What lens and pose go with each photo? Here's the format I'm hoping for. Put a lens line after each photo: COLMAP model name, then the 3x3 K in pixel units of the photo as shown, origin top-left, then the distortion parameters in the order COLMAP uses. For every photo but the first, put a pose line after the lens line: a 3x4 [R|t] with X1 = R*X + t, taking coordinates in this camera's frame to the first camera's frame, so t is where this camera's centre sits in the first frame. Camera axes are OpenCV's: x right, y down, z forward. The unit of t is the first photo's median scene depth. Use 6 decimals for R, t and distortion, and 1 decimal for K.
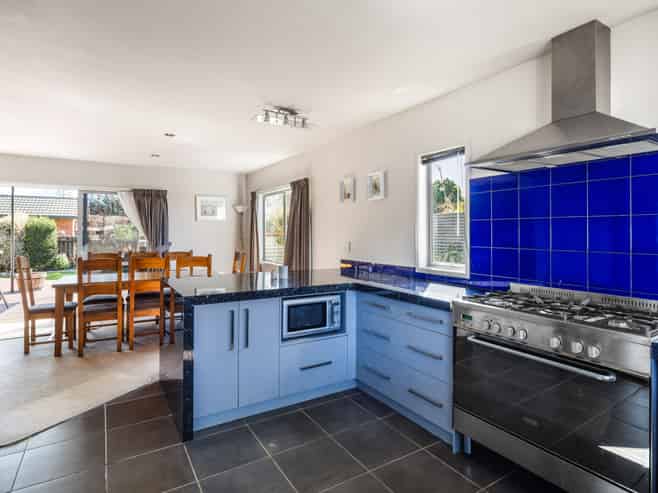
lens RADIAL K [[395.5, 0, 329.0], [0, 395.5, 246.5], [0, 0, 1]] dist [0.007168, 0.000263]
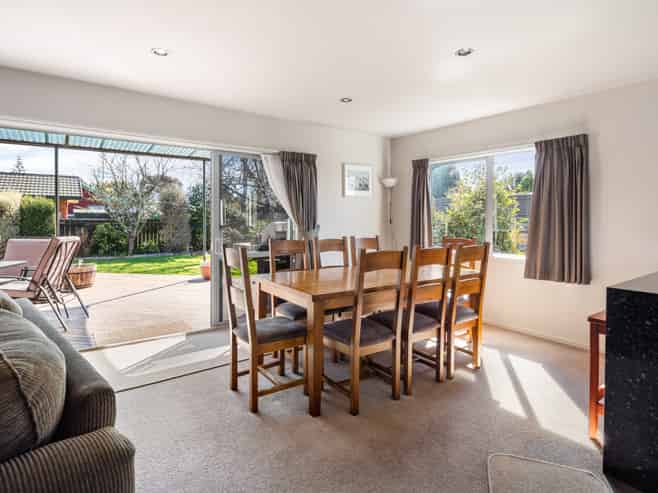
lens RADIAL K [[395.5, 0, 329.0], [0, 395.5, 246.5], [0, 0, 1]] dist [0.007168, 0.000263]
pose [[0.996564, -0.003090, 0.082768, -0.429872], [-0.000075, 0.999270, 0.038213, 0.000040], [-0.082825, -0.038087, 0.995836, 0.251044]]
